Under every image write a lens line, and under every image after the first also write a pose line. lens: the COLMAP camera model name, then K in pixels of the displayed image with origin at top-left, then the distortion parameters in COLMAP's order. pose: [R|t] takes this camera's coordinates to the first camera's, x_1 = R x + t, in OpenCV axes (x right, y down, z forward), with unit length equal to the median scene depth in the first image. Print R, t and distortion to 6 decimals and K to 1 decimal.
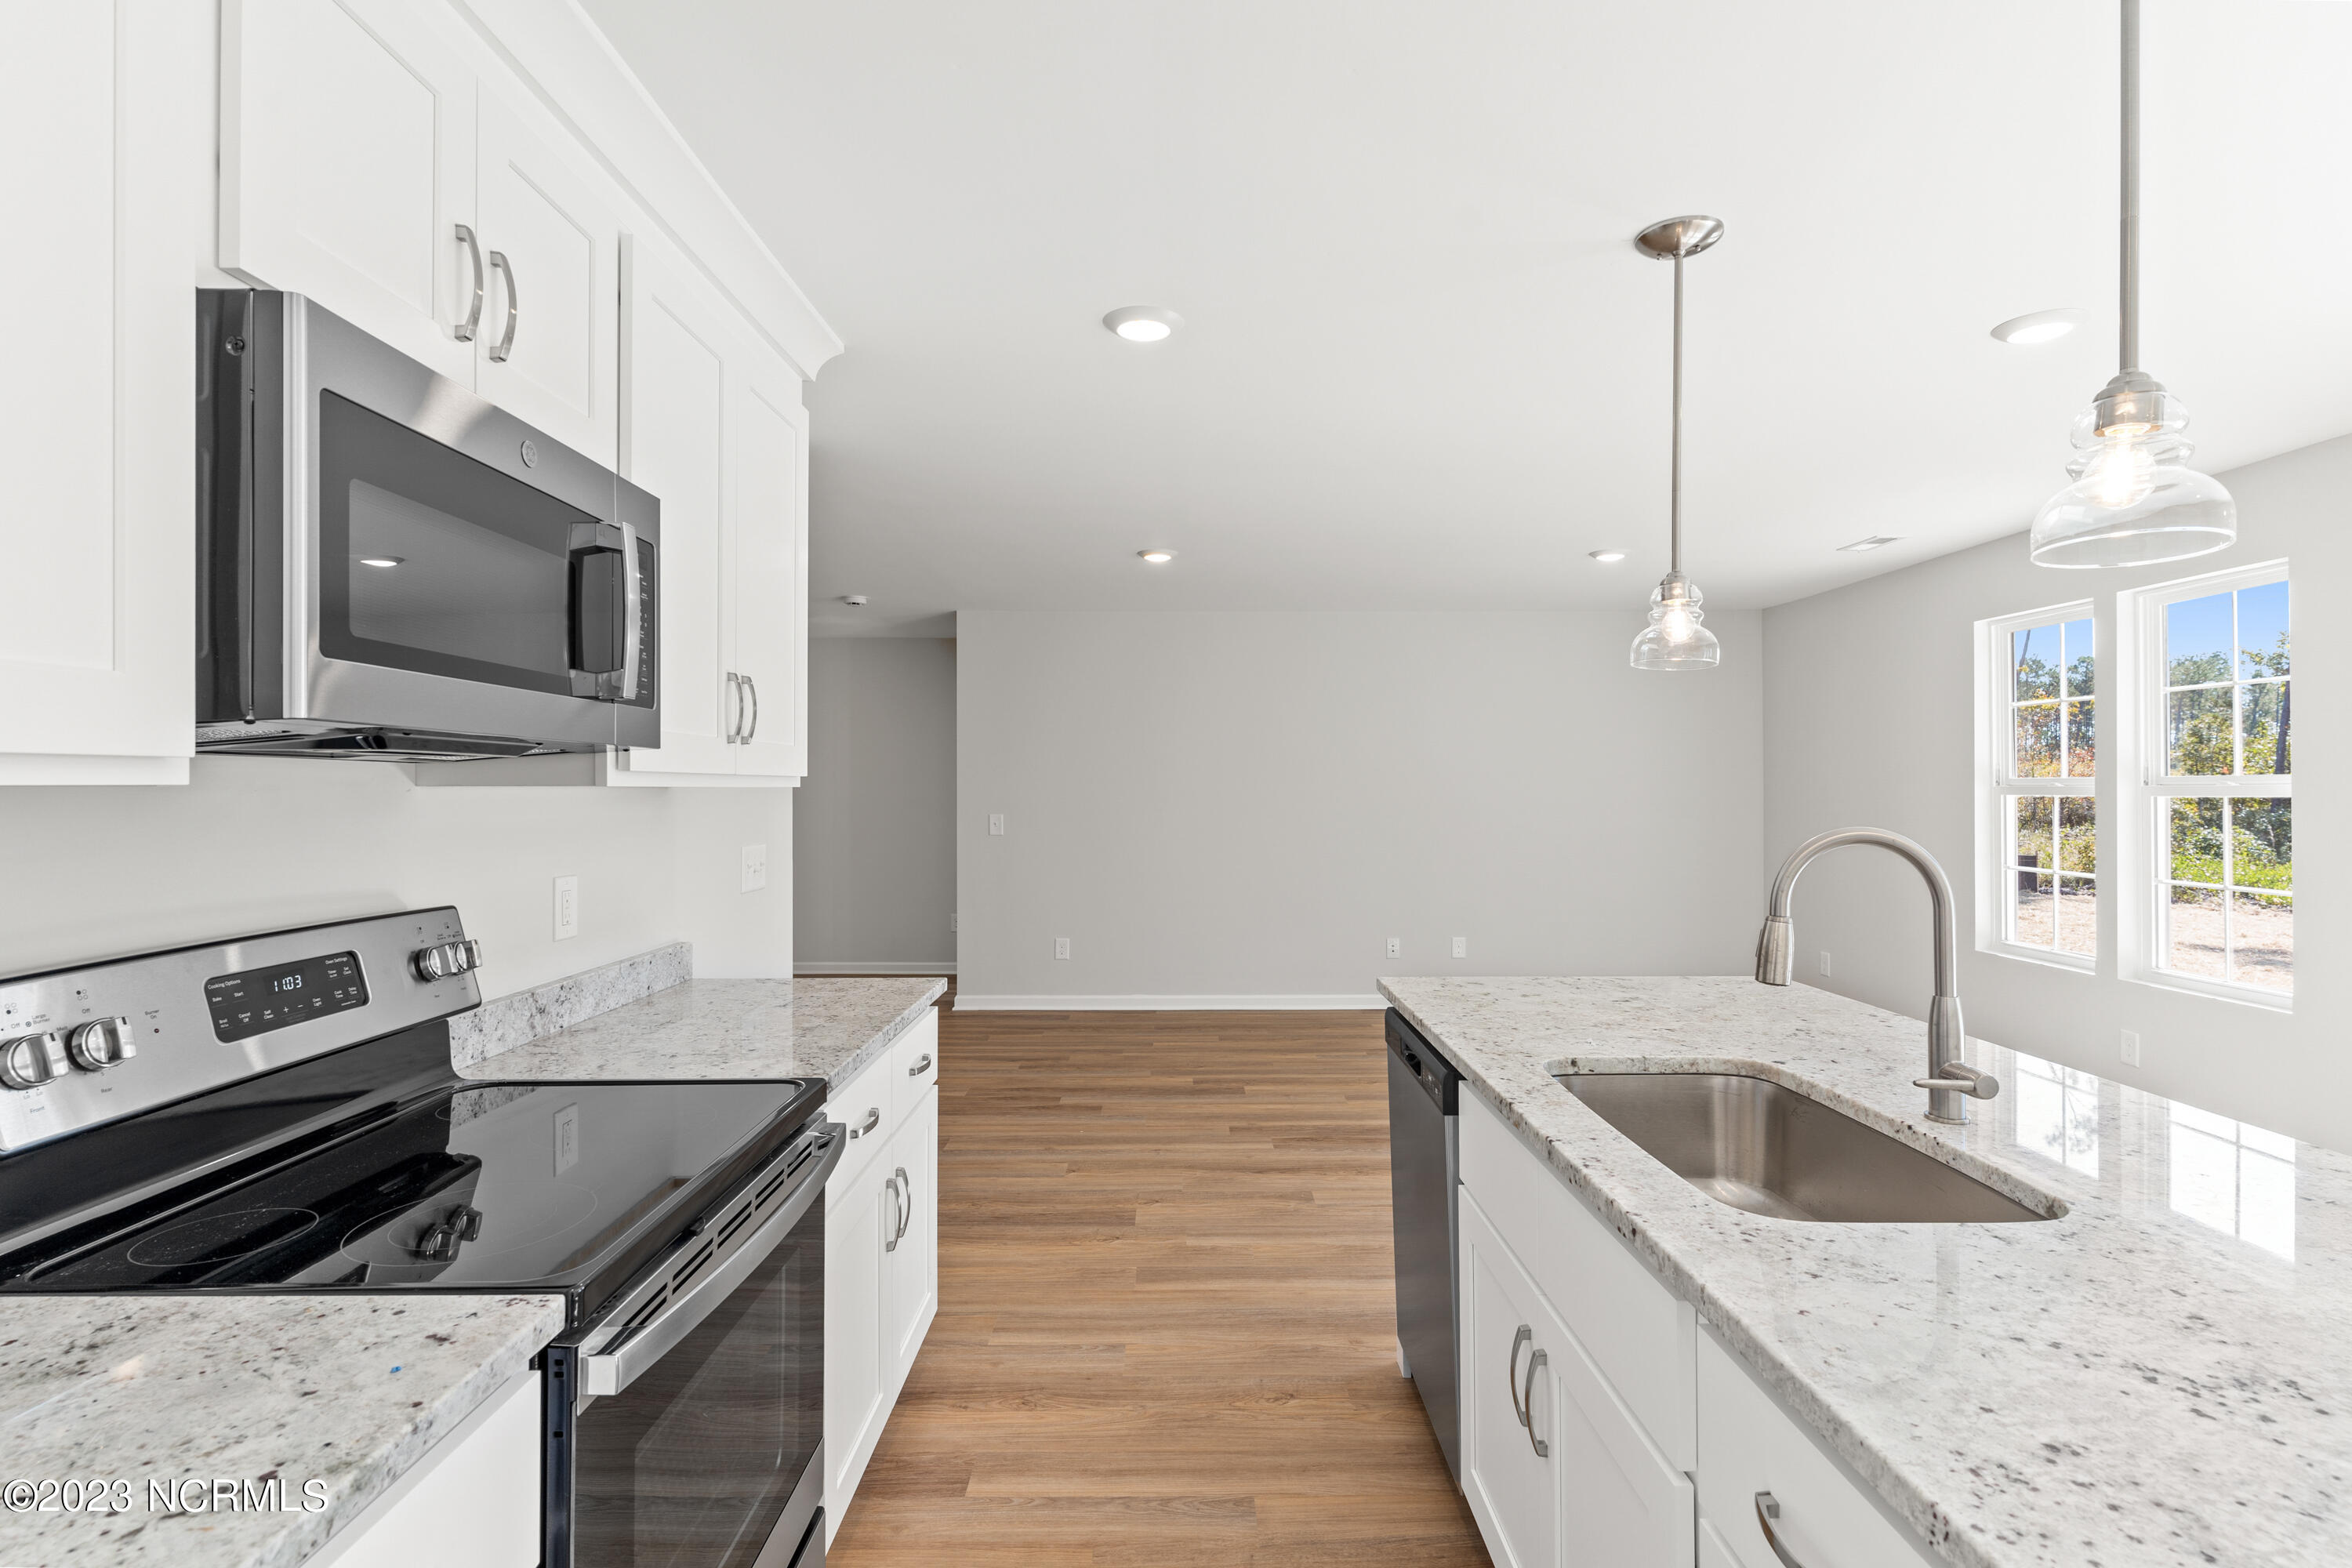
lens RADIAL K [[1131.4, 0, 1177.0], [0, 1131.4, 775.2], [0, 0, 1]] dist [-0.004021, 0.001527]
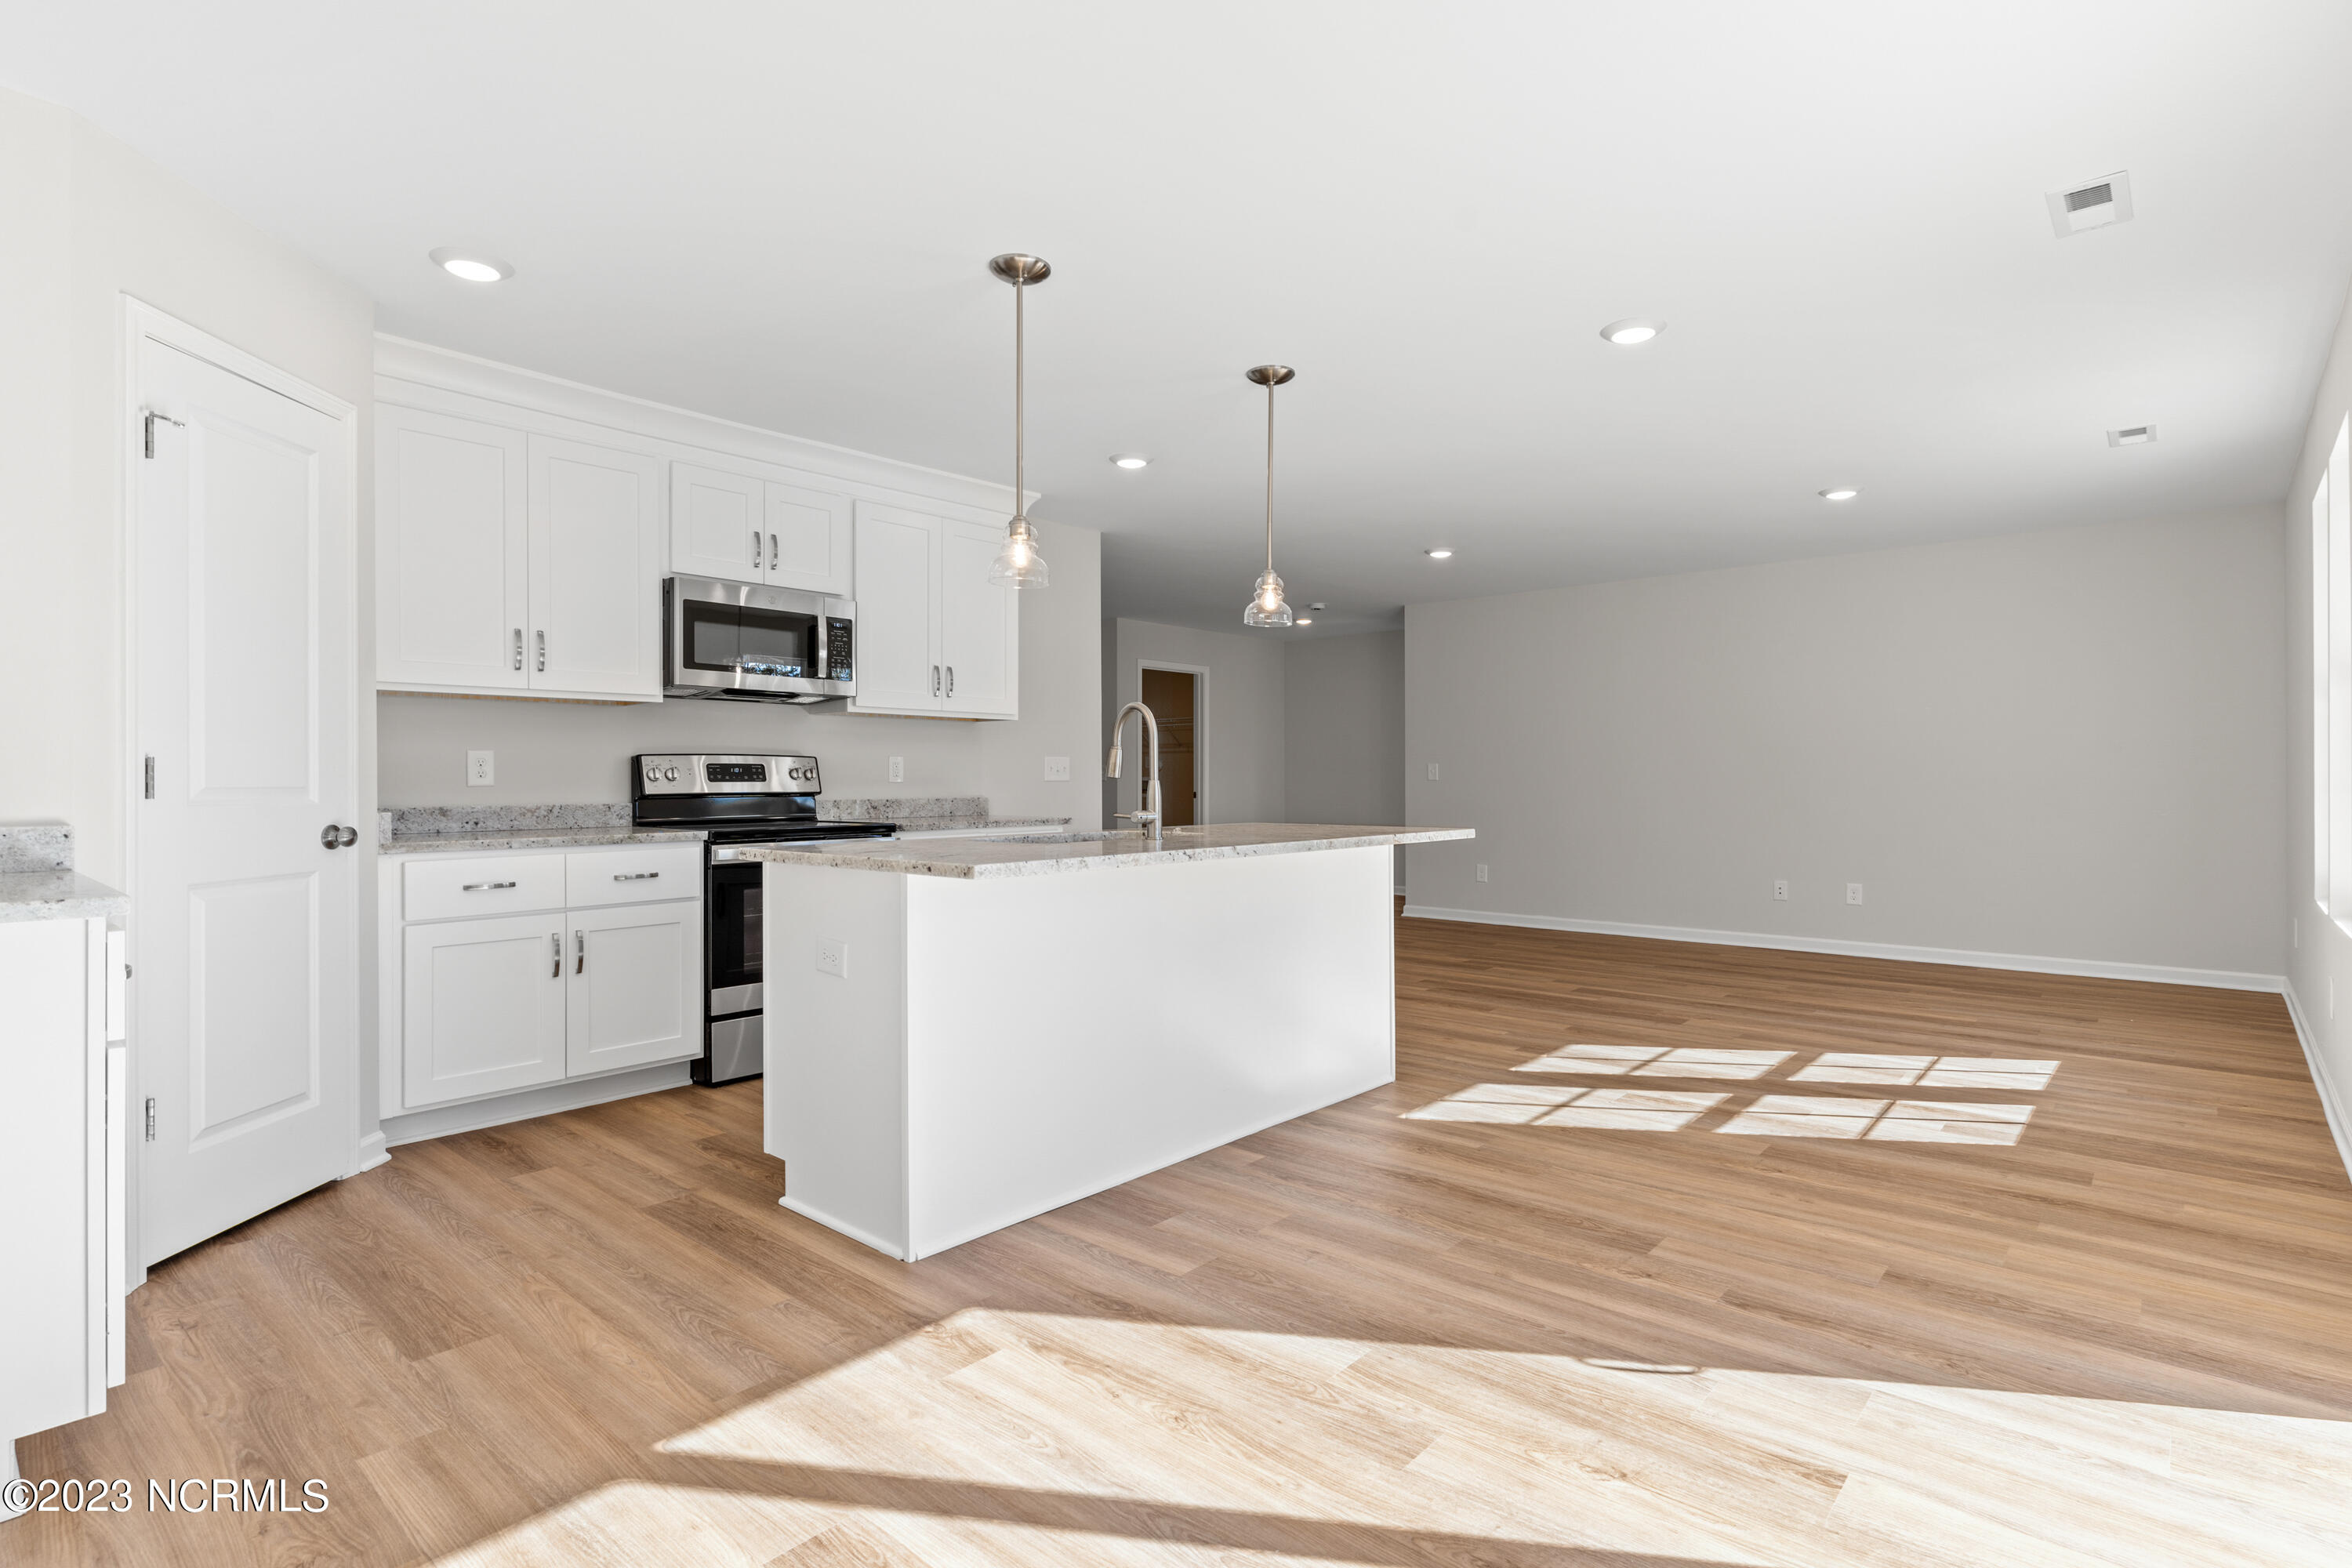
lens RADIAL K [[1131.4, 0, 1190.4], [0, 1131.4, 776.6], [0, 0, 1]] dist [-0.004021, 0.001527]
pose [[0.750780, -0.003645, -0.660543, 1.486631], [0.010219, 0.999929, 0.006098, 0.124272], [0.660474, -0.011328, 0.750764, -0.369220]]
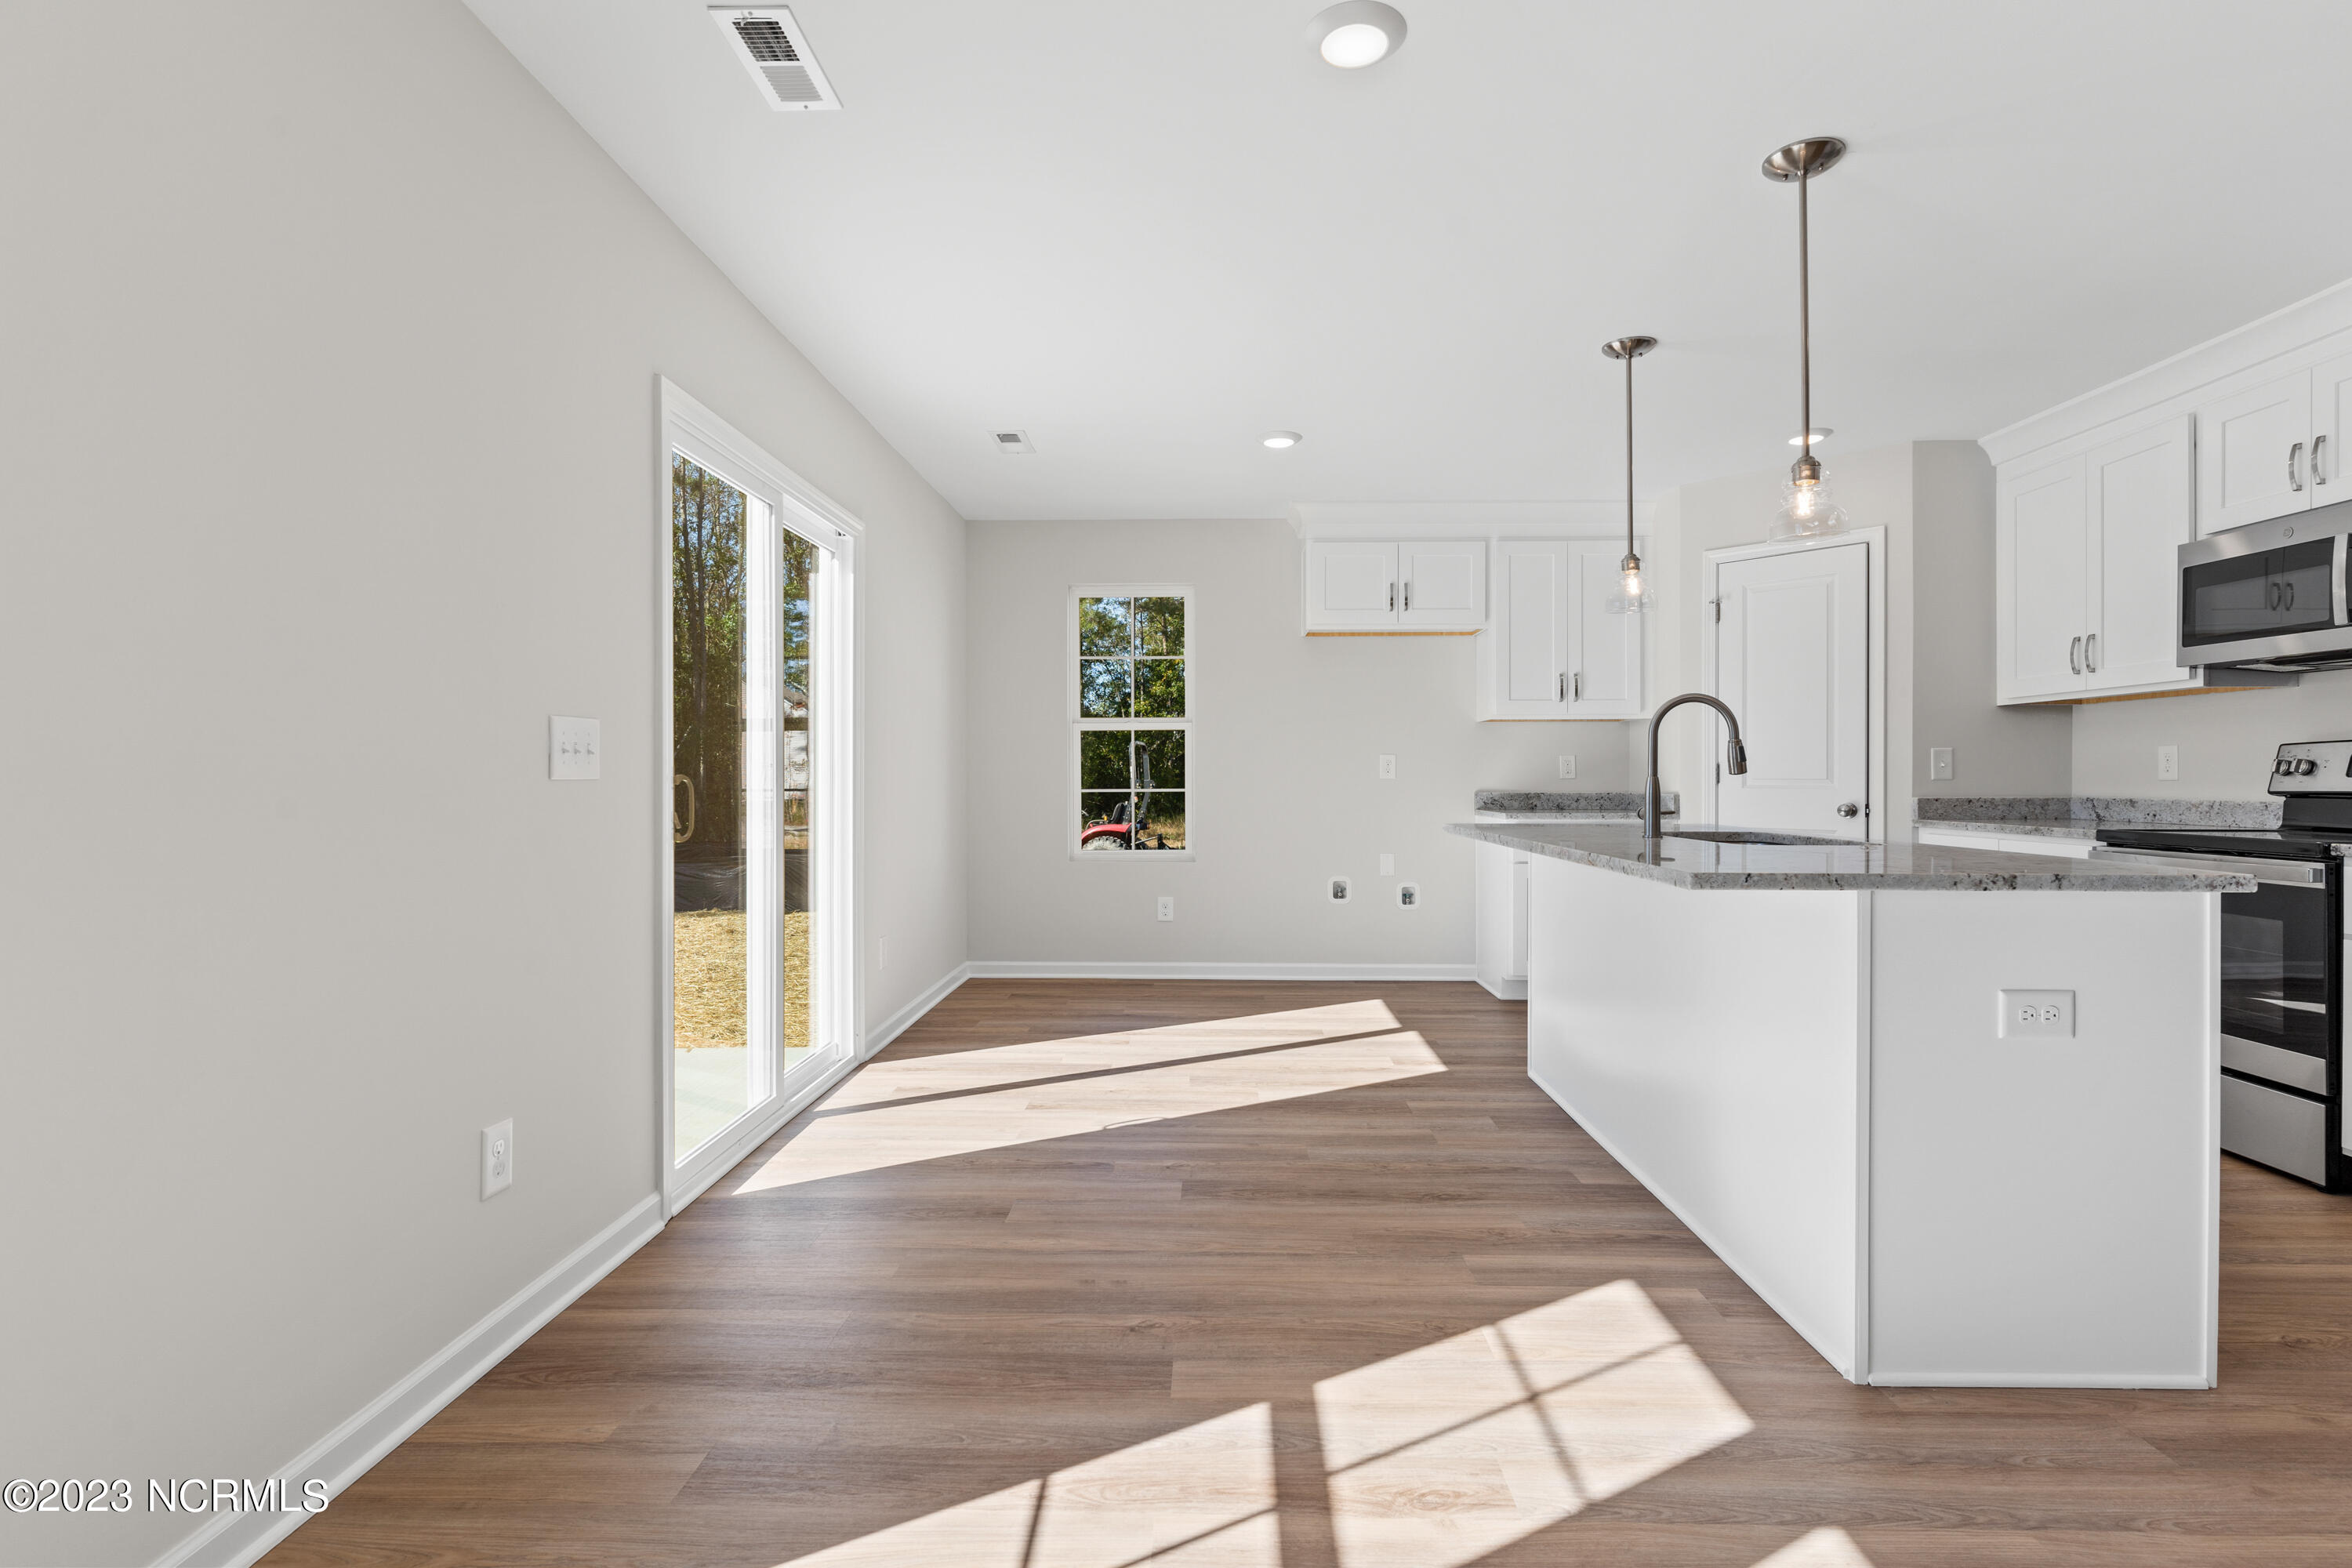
lens RADIAL K [[1131.4, 0, 1178.2], [0, 1131.4, 780.2], [0, 0, 1]] dist [-0.004021, 0.001527]
pose [[-0.999590, 0.002303, 0.028533, 1.041209], [0.002061, 0.999962, -0.008528, 0.151829], [-0.028551, -0.008466, -0.999556, 2.144999]]
